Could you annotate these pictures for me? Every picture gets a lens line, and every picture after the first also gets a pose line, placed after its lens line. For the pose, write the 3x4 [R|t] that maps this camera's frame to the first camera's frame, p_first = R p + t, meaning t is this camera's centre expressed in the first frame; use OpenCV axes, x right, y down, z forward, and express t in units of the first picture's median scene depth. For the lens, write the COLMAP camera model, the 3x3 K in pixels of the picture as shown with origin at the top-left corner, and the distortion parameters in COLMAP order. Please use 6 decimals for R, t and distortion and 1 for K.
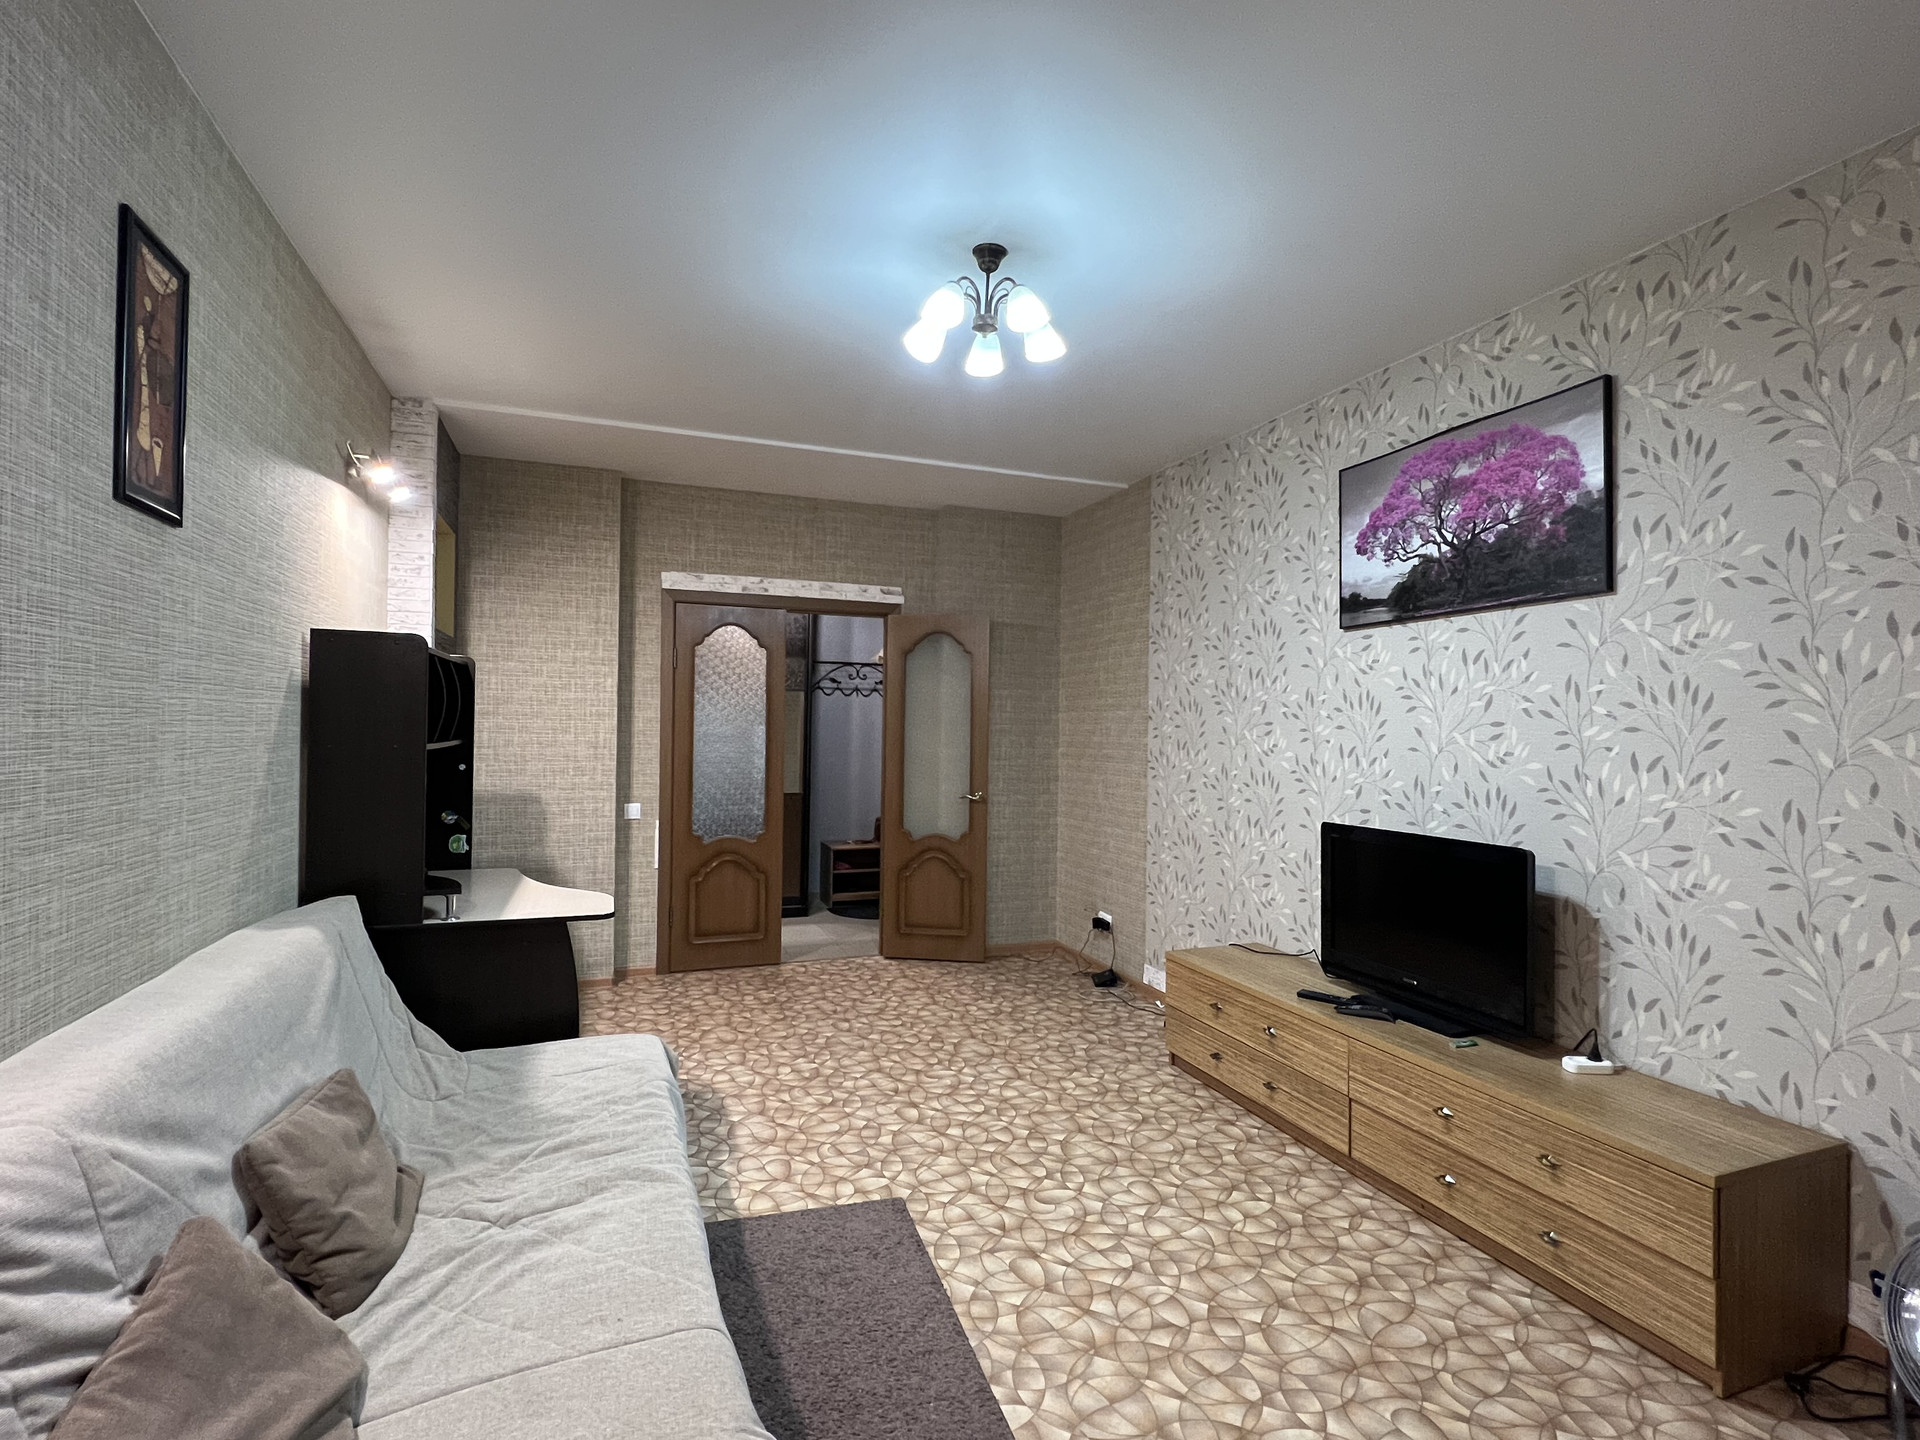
lens RADIAL K [[905.4, 0, 960.0], [0, 905.4, 720.0], [0, 0, 1]] dist [-0.000066, -0.000058]
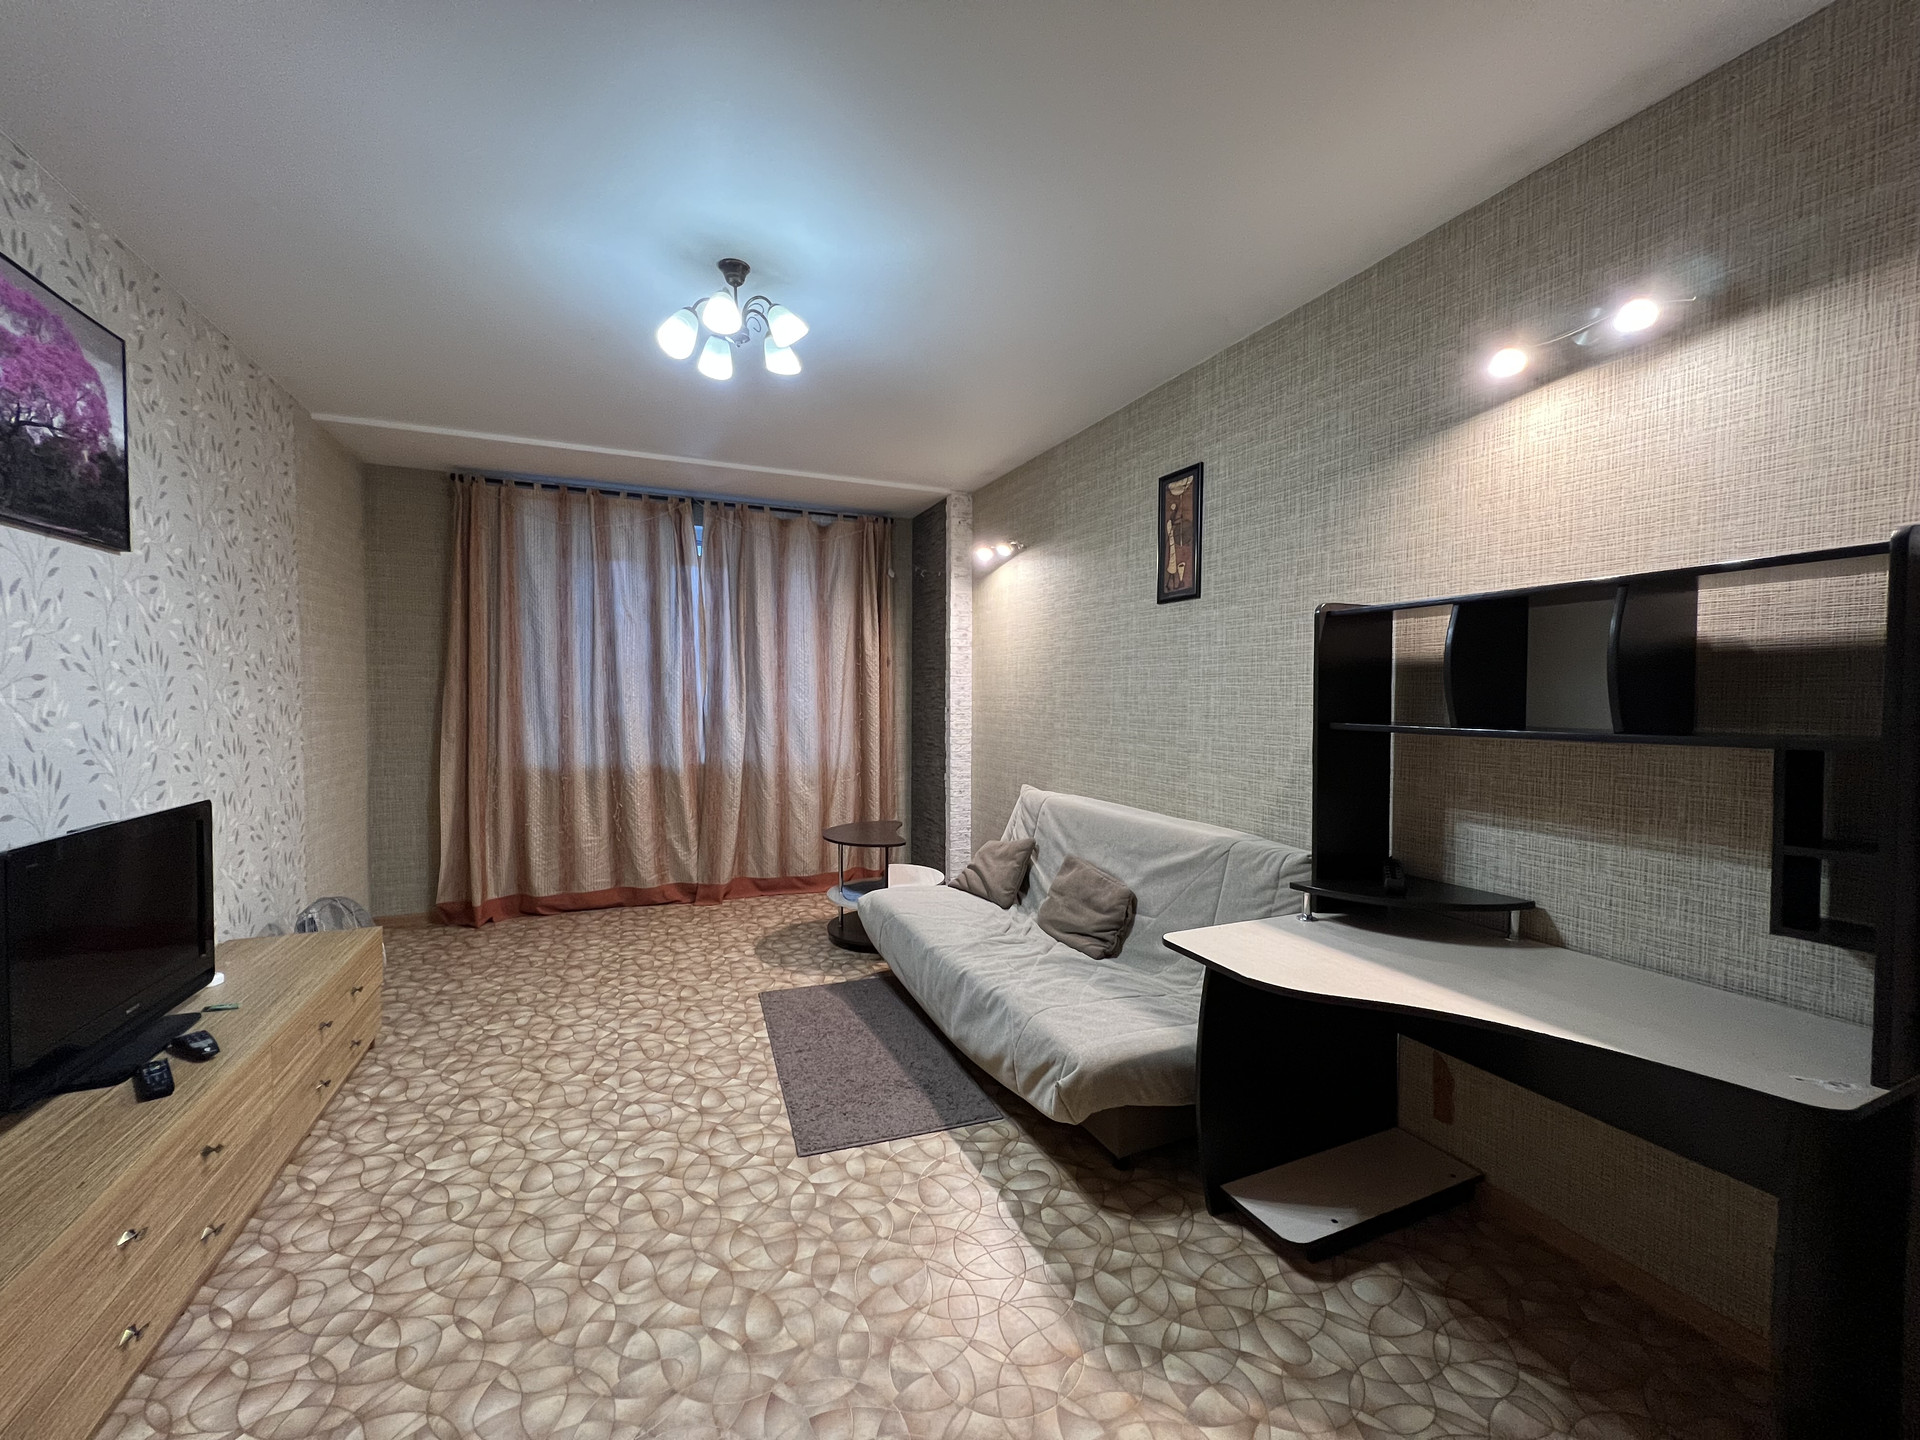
lens RADIAL K [[762.3, 0, 960.0], [0, 762.3, 720.0], [0, 0, 1]] dist [0.001198, 0.000233]
pose [[-0.998663, -0.016052, -0.049131, -0.192873], [-0.017332, 0.999518, 0.025746, 0.011520], [0.048694, 0.026563, -0.998460, 1.830455]]
